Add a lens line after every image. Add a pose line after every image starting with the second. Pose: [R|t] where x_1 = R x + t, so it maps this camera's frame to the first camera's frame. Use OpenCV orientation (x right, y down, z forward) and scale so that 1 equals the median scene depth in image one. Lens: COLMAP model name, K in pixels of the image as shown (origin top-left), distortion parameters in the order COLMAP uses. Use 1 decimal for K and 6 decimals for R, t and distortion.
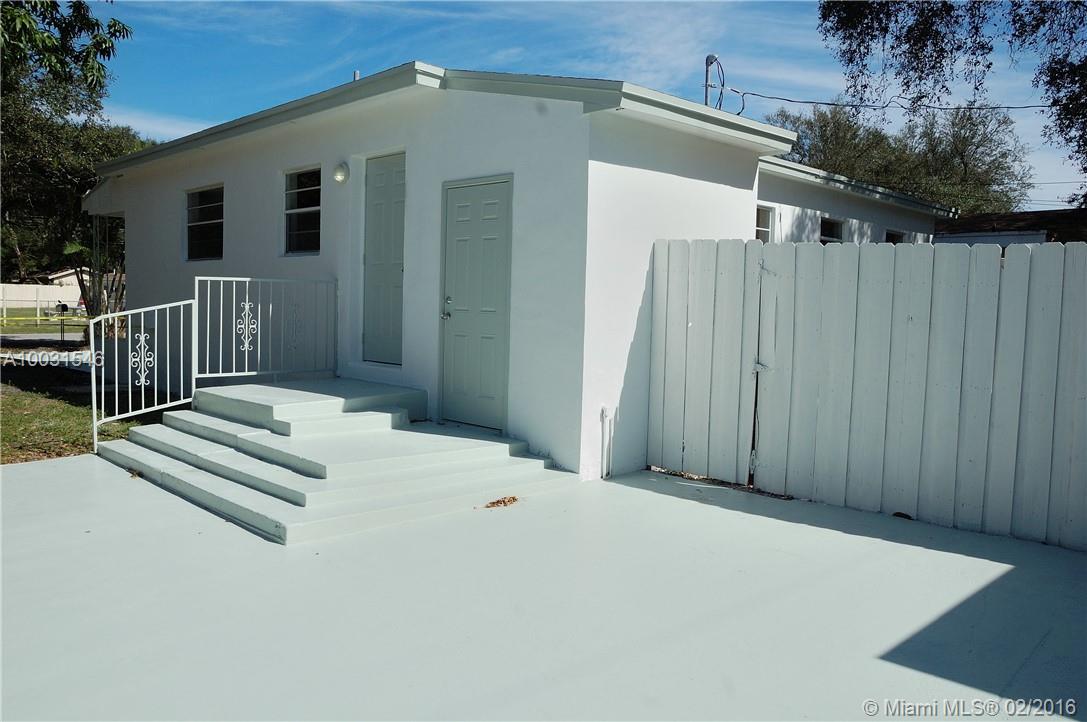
lens RADIAL K [[872.2, 0, 547.3], [0, 872.2, 374.9], [0, 0, 1]] dist [-0.173540, 0.162916]
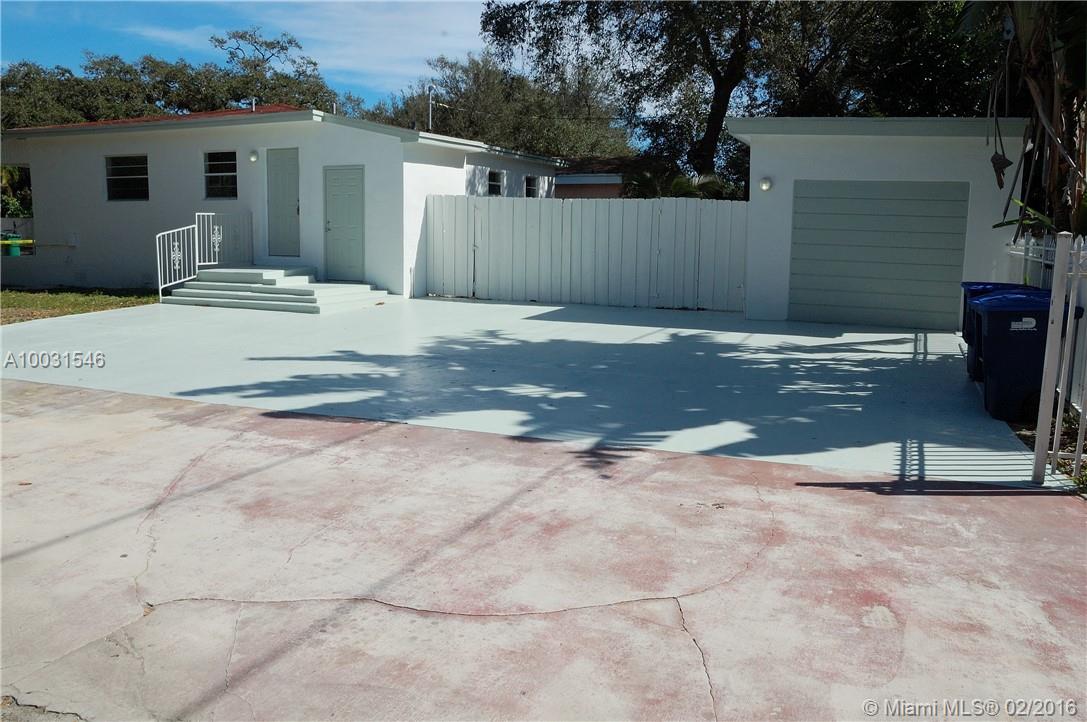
lens RADIAL K [[872.2, 0, 547.3], [0, 872.2, 374.9], [0, 0, 1]] dist [-0.173540, 0.162916]
pose [[0.923136, -0.074906, 0.377107, -0.447307], [0.040021, 0.994231, 0.099518, 0.097397], [-0.382385, -0.076777, 0.920808, -1.180796]]
